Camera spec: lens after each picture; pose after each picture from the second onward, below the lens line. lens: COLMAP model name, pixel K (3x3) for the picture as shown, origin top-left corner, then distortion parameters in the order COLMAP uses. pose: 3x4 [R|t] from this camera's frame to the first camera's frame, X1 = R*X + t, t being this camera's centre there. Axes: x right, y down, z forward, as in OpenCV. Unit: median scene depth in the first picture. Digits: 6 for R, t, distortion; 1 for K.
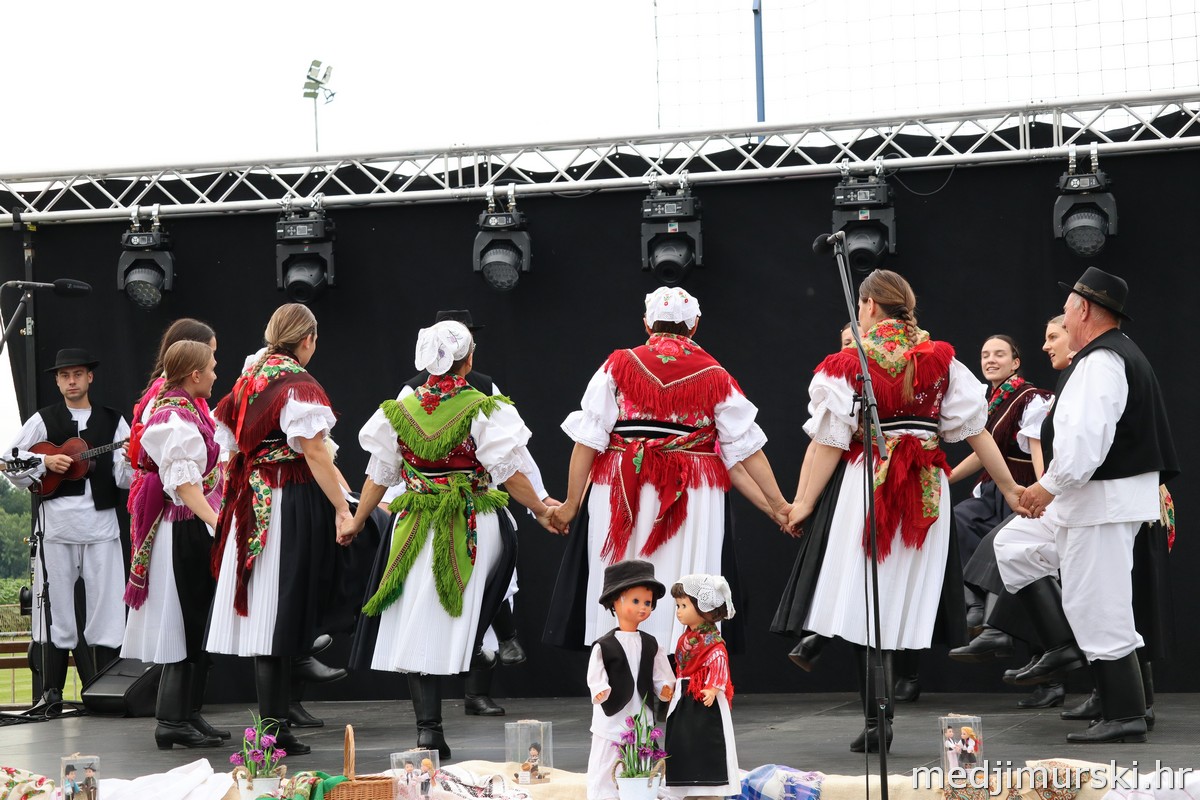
lens RADIAL K [[2978.8, 0, 594.1], [0, 2978.8, 399.8], [0, 0, 1]] dist [0.426404, 0.000000]
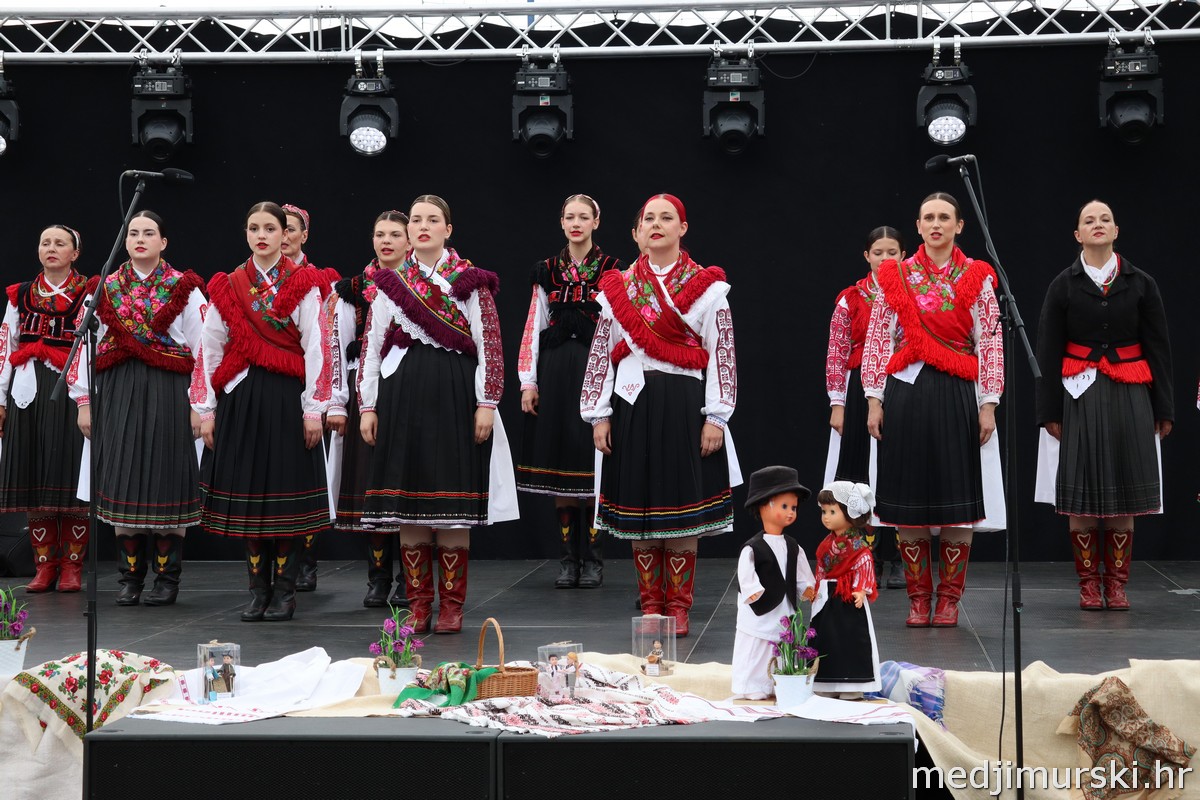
lens RADIAL K [[2978.8, 0, 605.3], [0, 2978.8, 388.4], [0, 0, 1]] dist [0.426404, 0.000000]
pose [[0.983832, 0.019242, 0.178055, -0.132620], [-0.029465, 0.998054, 0.054953, -0.016646], [-0.176651, -0.059311, 0.982485, -0.008156]]
